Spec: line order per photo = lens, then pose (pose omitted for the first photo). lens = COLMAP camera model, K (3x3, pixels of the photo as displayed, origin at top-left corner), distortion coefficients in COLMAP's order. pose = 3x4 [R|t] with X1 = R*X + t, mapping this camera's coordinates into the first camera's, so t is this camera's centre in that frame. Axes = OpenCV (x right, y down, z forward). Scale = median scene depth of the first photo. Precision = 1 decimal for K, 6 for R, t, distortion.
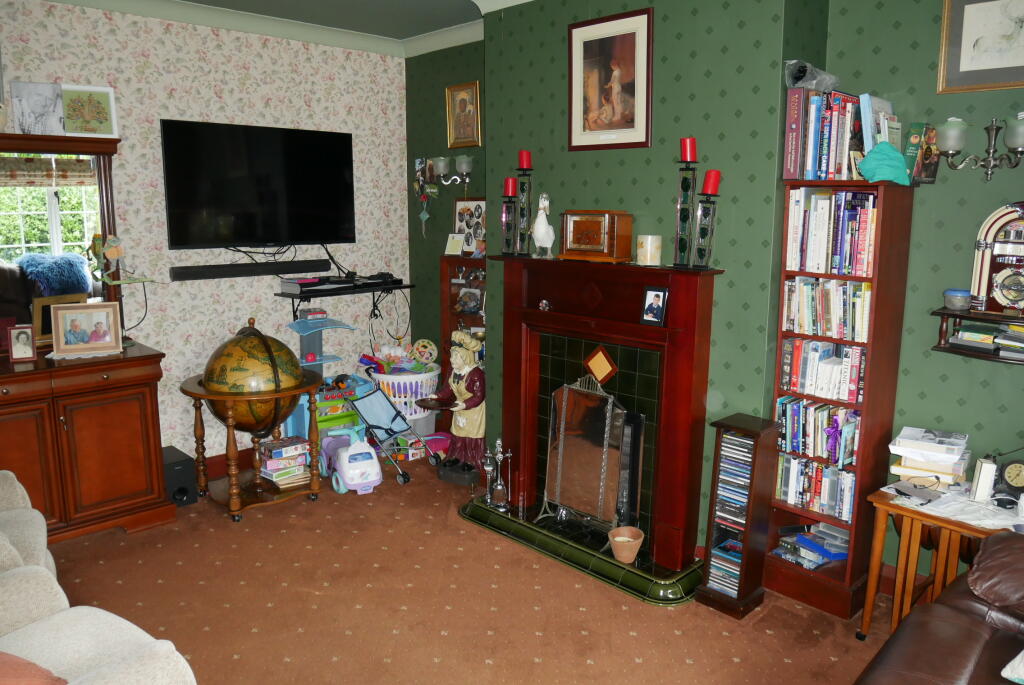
lens RADIAL K [[742.9, 0, 512.0], [0, 742.9, 342.5], [0, 0, 1]] dist [0.007398, 0.005877]
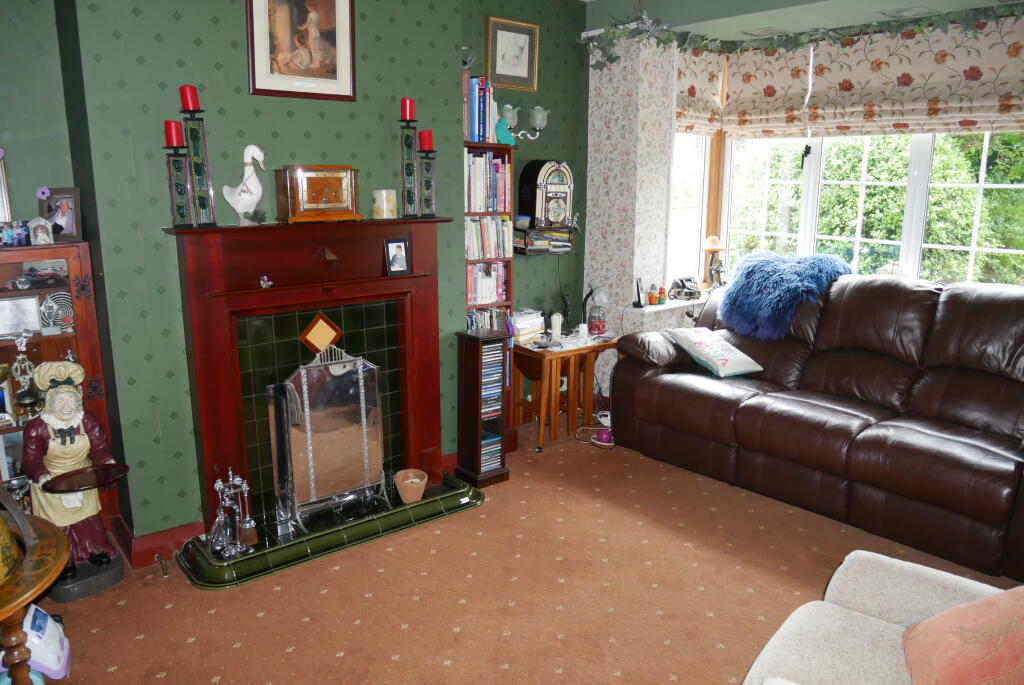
lens RADIAL K [[775.4, 0, 512.0], [0, 775.4, 342.5], [0, 0, 1]] dist [-0.000626, 0.000792]
pose [[0.099836, -0.222792, 0.969740, -0.889294], [0.177770, 0.962922, 0.202924, -0.126420], [-0.978995, 0.152132, 0.135740, 0.709391]]
